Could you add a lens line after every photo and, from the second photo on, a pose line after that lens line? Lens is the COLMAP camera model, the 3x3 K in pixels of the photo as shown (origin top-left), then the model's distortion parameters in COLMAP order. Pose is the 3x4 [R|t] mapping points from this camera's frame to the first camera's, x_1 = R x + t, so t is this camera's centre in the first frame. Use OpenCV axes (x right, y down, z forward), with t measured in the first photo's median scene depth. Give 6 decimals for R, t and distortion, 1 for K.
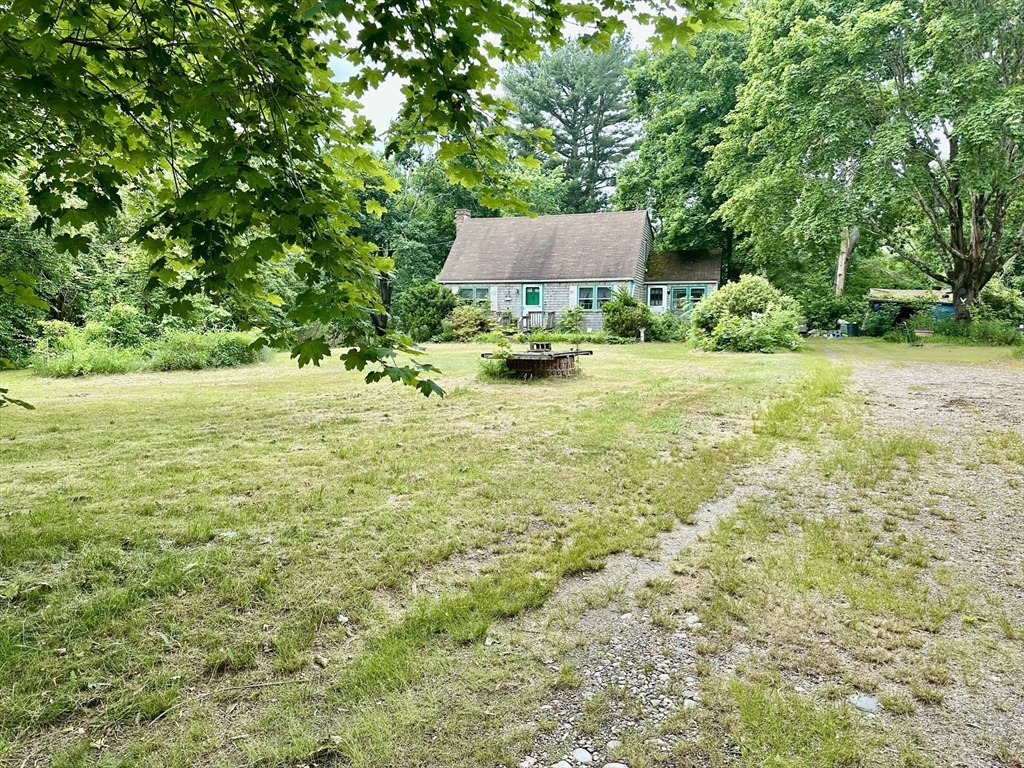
lens RADIAL K [[711.6, 0, 512.3], [0, 711.6, 387.6], [0, 0, 1]] dist [0.062977, -0.013291]
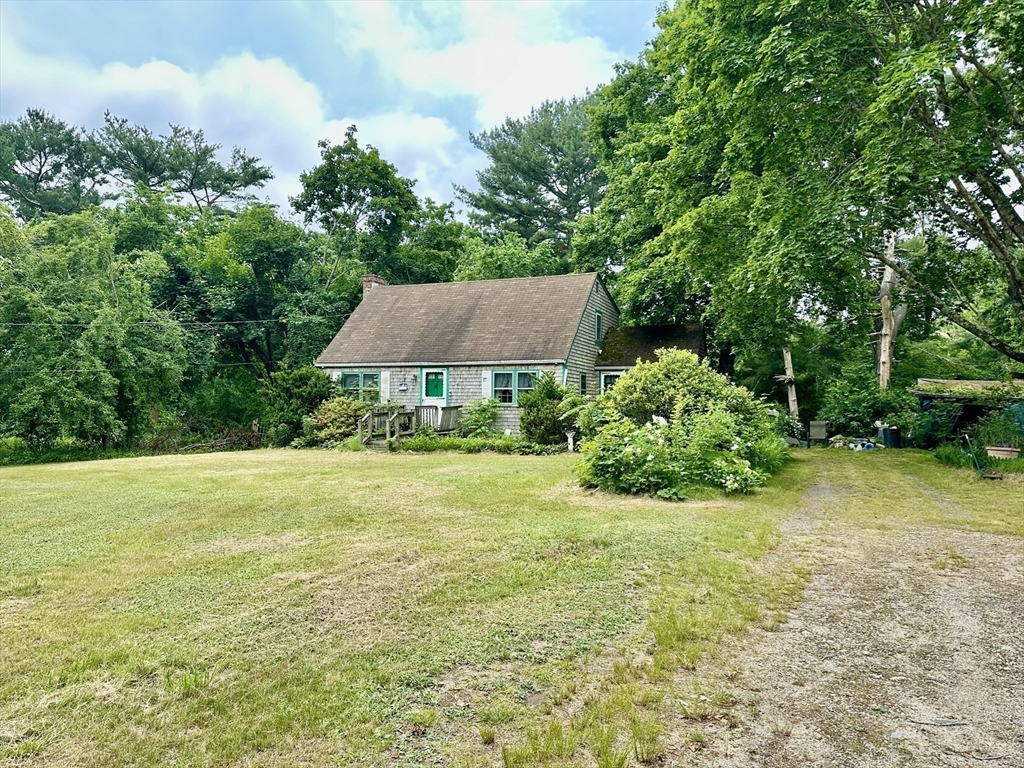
lens RADIAL K [[711.6, 0, 509.7], [0, 711.6, 382.6], [0, 0, 1]] dist [0.062977, -0.013291]
pose [[0.996954, 0.005096, -0.077830, 0.162064], [-0.015397, 0.991085, -0.132339, -0.034933], [0.076462, 0.133134, 0.988144, 0.284563]]
